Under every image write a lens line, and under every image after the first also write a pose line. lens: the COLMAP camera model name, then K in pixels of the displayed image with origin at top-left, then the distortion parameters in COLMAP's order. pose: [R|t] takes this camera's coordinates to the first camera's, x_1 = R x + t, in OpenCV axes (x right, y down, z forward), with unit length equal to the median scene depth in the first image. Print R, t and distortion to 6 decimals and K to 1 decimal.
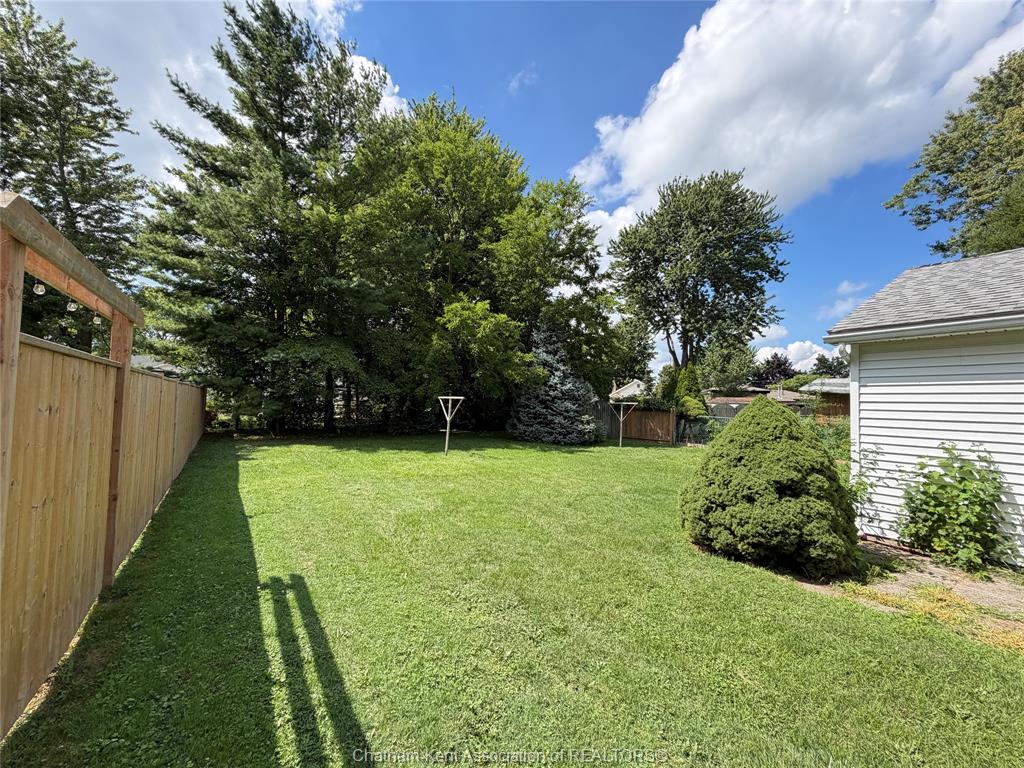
lens RADIAL K [[411.4, 0, 511.3], [0, 411.4, 387.7], [0, 0, 1]] dist [0.001654, -0.000640]
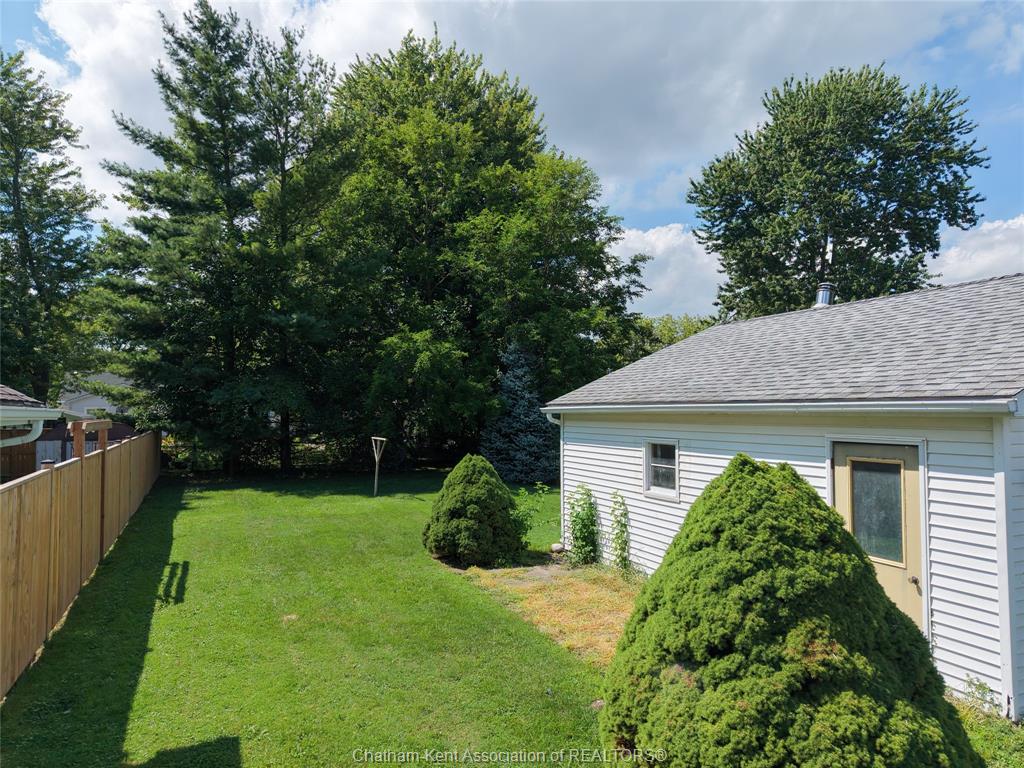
lens RADIAL K [[683.6, 0, 511.9], [0, 683.6, 392.8], [0, 0, 1]] dist [0.029168, -0.031155]
pose [[0.982715, -0.031983, -0.182340, 0.364871], [0.033398, 0.999431, 0.004693, -0.063969], [0.182086, -0.010702, 0.983224, -0.432443]]
